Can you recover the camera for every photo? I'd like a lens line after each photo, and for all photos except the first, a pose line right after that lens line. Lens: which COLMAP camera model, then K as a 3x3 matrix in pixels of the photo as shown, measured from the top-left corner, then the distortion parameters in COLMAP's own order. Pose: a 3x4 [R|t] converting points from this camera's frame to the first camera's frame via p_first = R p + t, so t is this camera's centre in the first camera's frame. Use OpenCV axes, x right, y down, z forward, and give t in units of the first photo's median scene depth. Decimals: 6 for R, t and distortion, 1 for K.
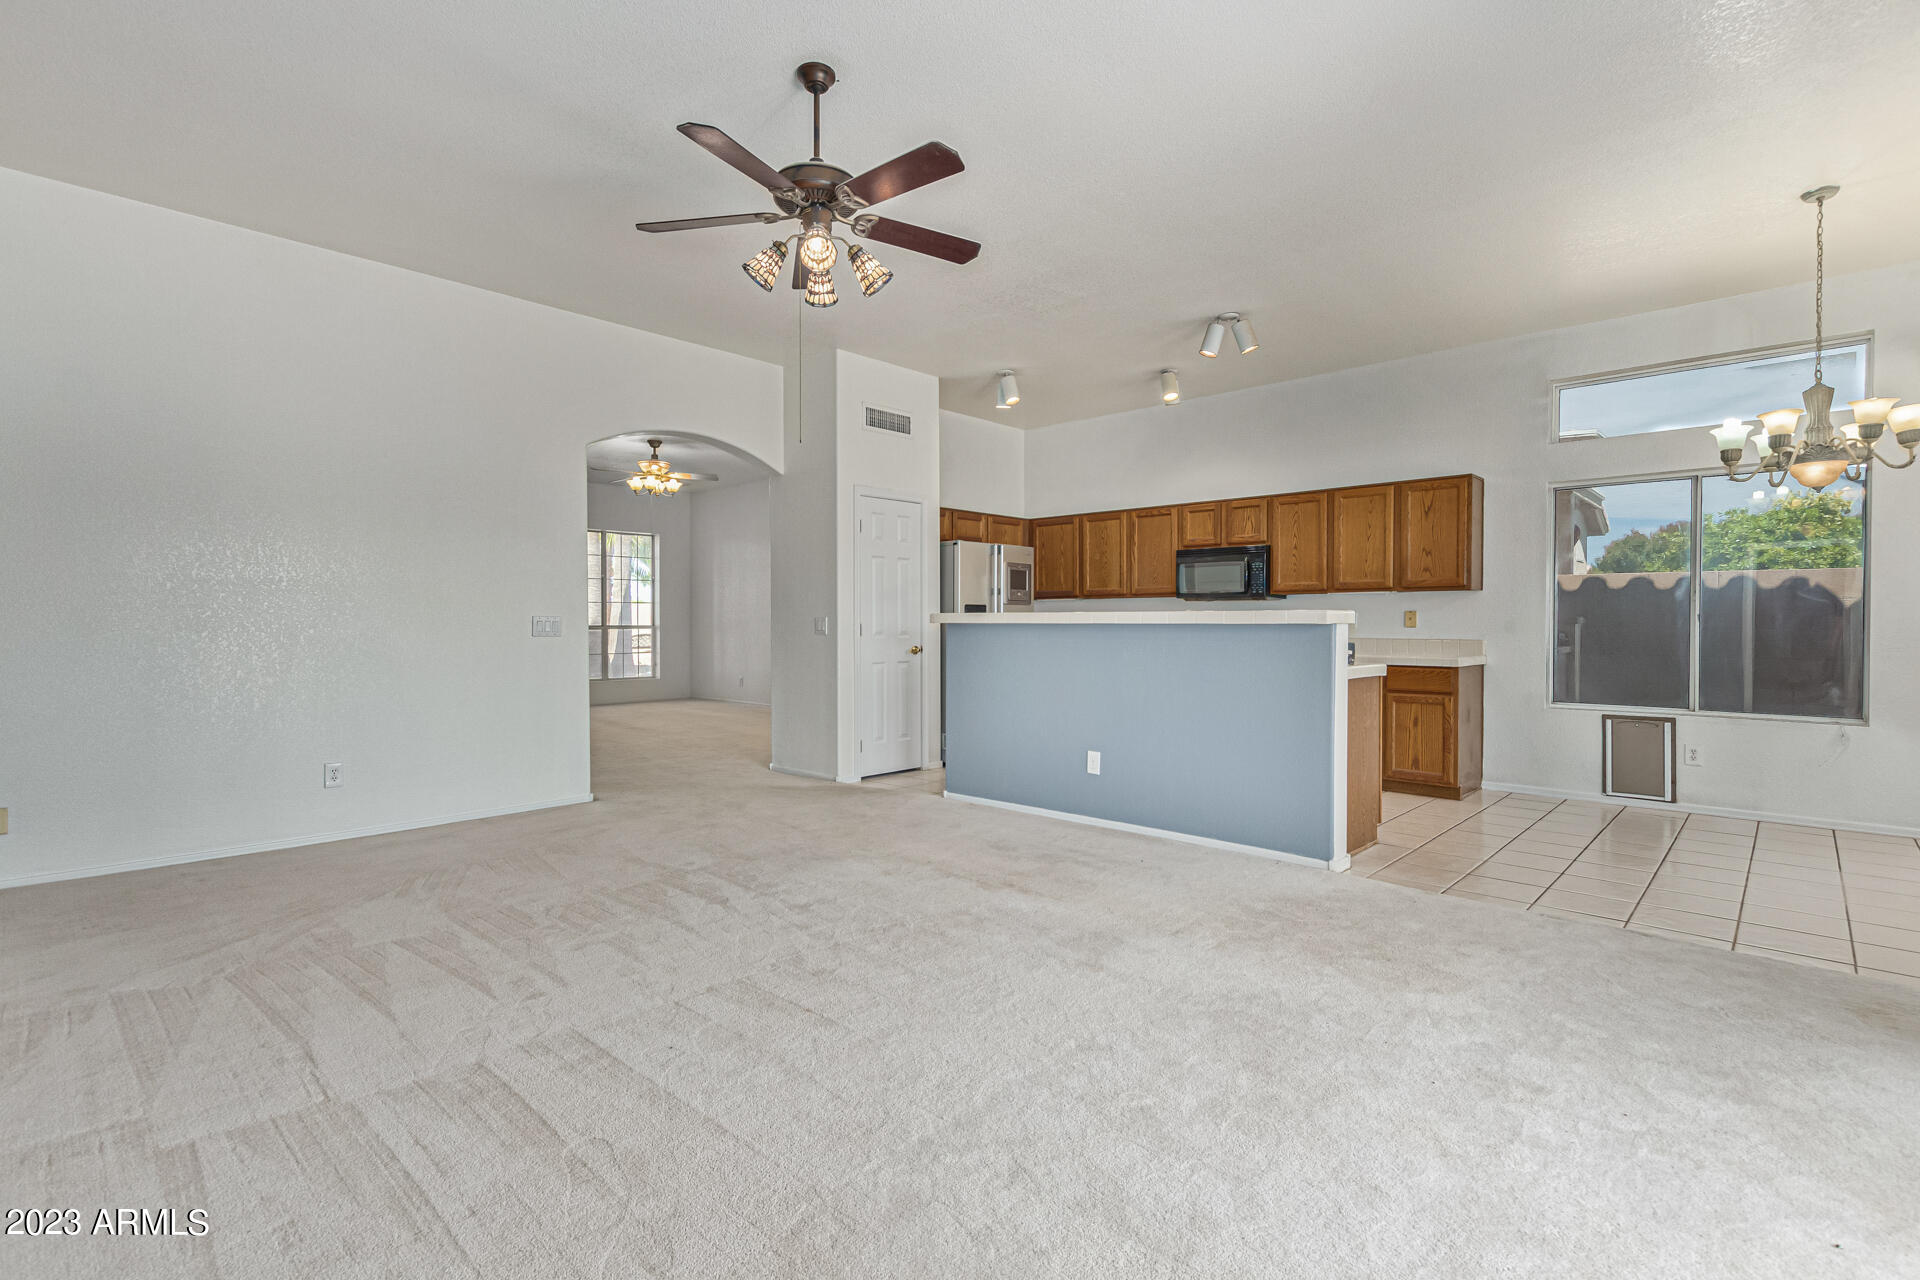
lens RADIAL K [[884.4, 0, 962.1], [0, 884.4, 634.8], [0, 0, 1]] dist [0.002485, -0.000310]
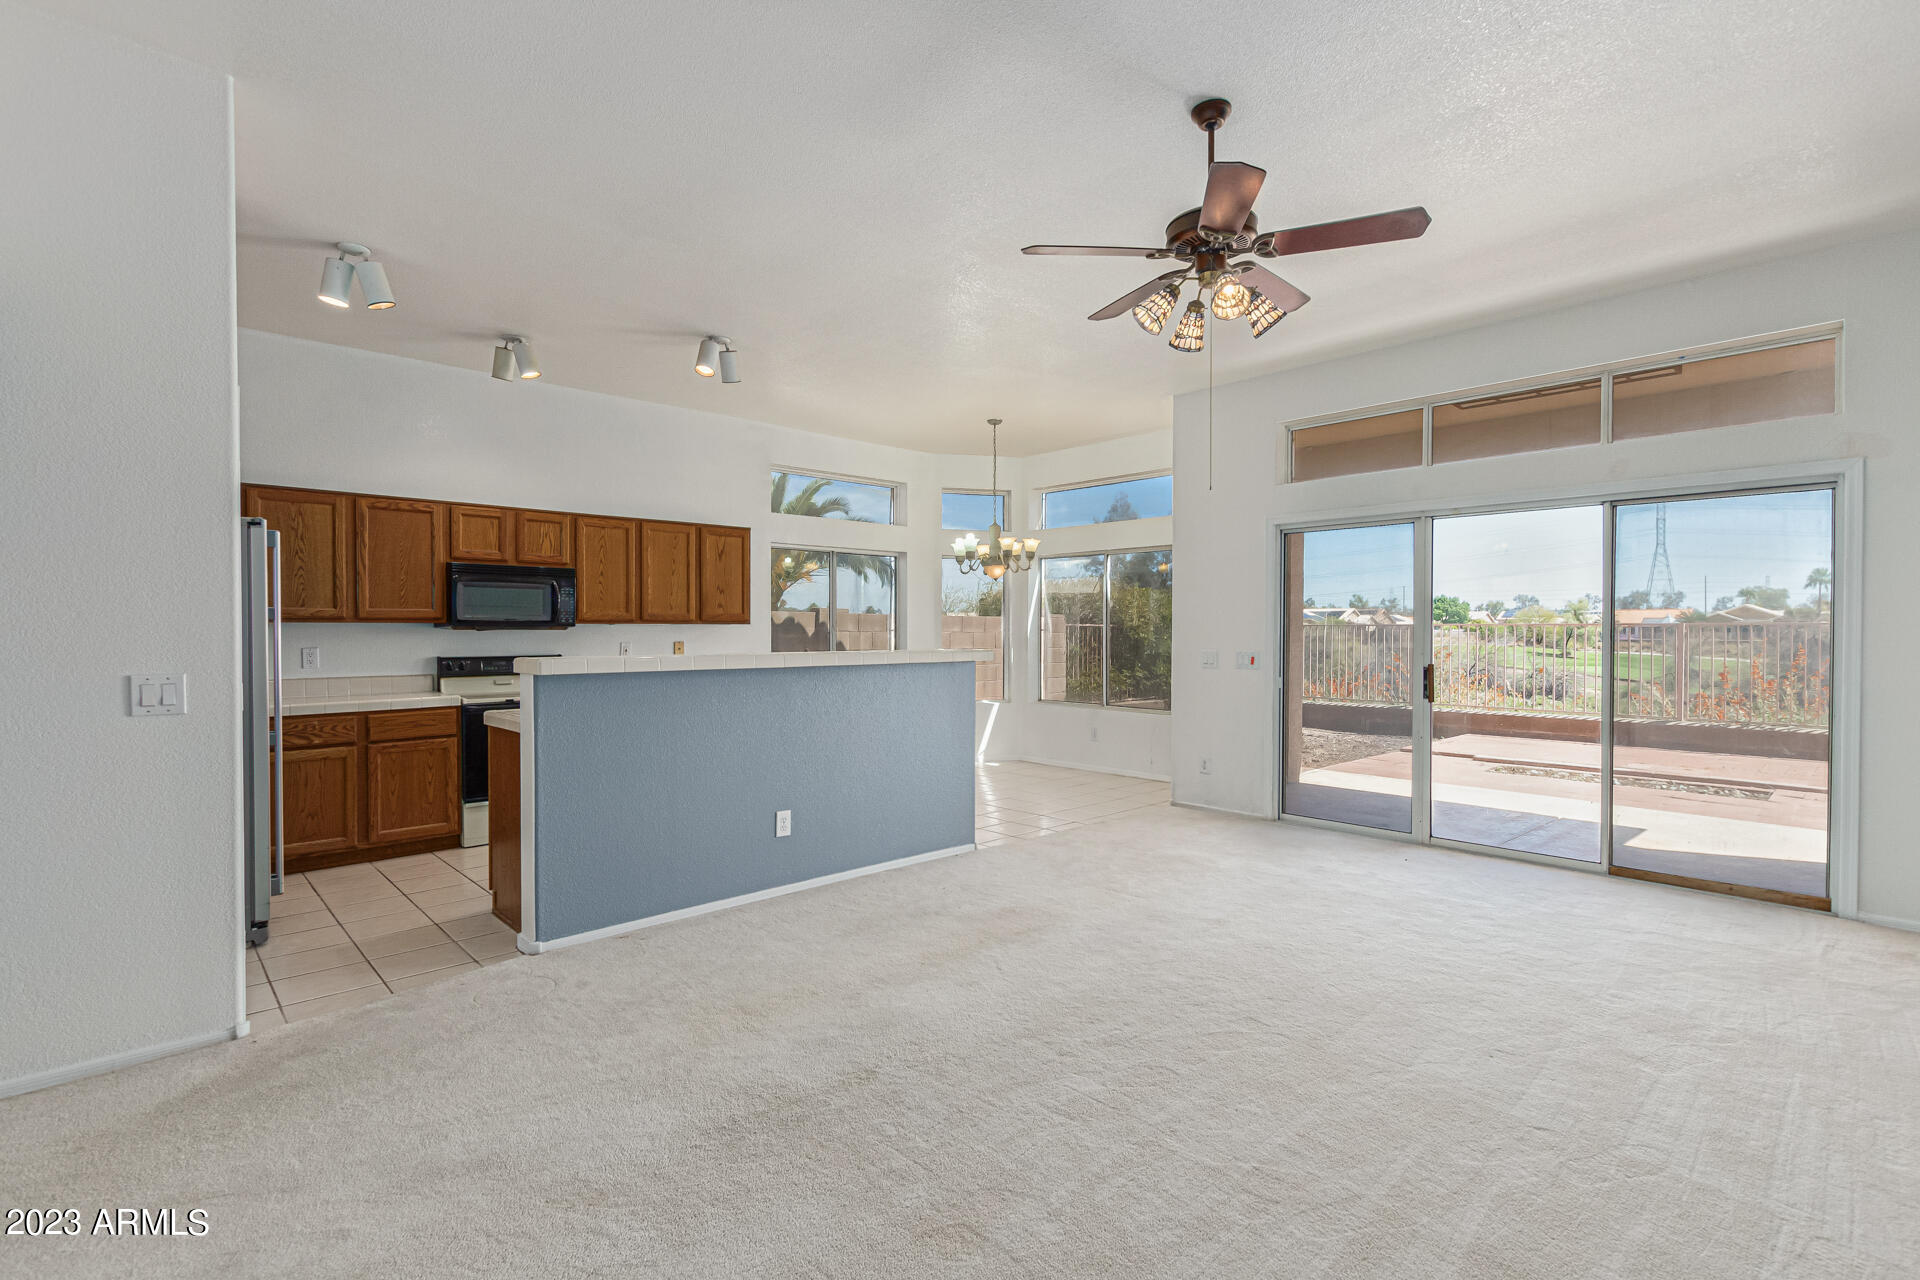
lens RADIAL K [[884.4, 0, 962.1], [0, 884.4, 634.8], [0, 0, 1]] dist [0.002485, -0.000310]
pose [[0.060896, -0.006011, 0.998126, -0.517406], [0.015462, 0.999868, 0.005078, -0.032748], [-0.998024, 0.015124, 0.060981, 0.548135]]
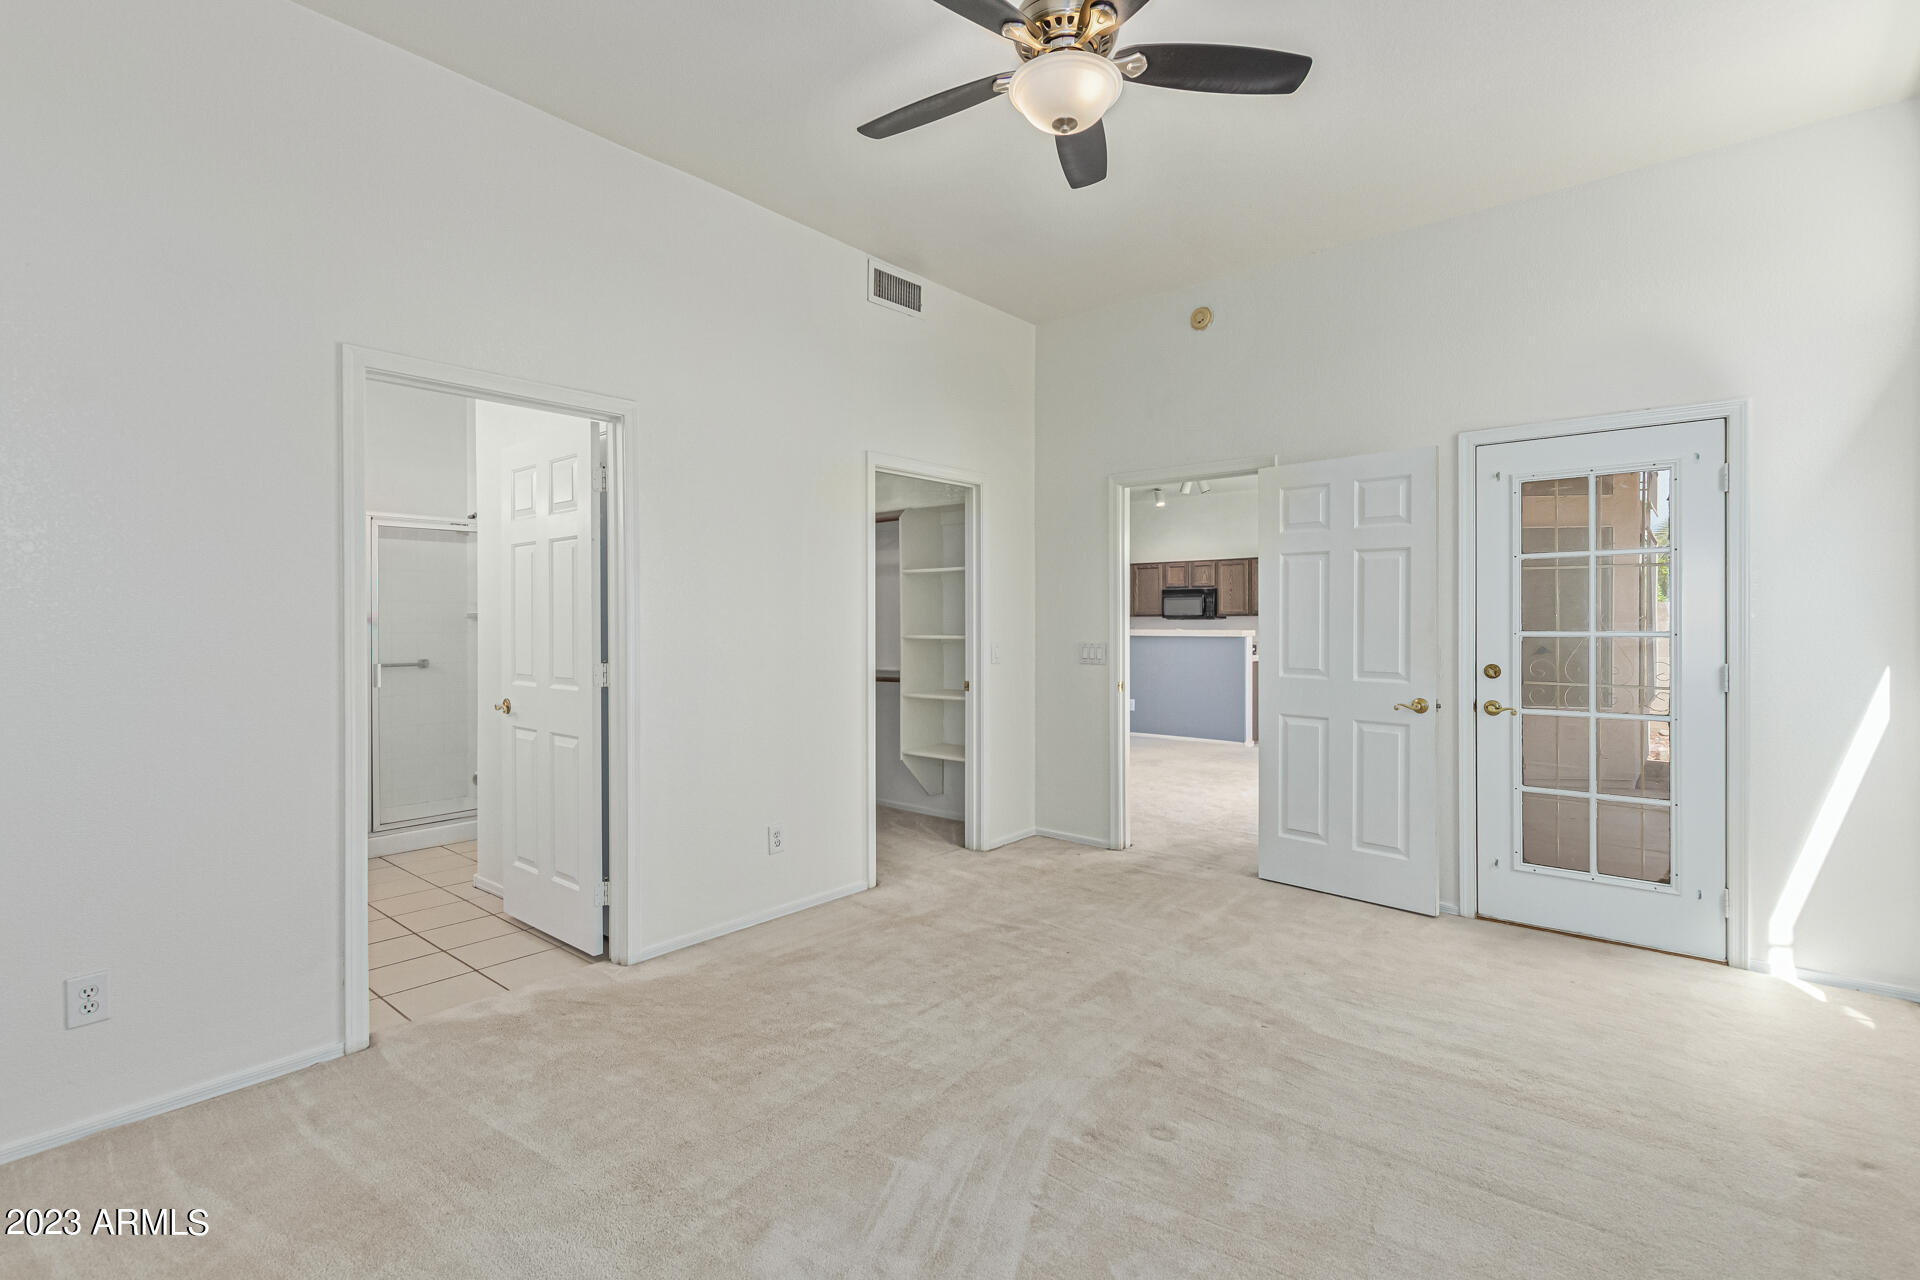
lens RADIAL K [[884.4, 0, 962.1], [0, 884.4, 634.8], [0, 0, 1]] dist [0.002485, -0.000310]
pose [[0.998335, -0.002875, 0.057616, -0.251571], [0.002888, 0.999996, -0.000147, -0.010910], [-0.057616, 0.000313, 0.998339, -0.707002]]
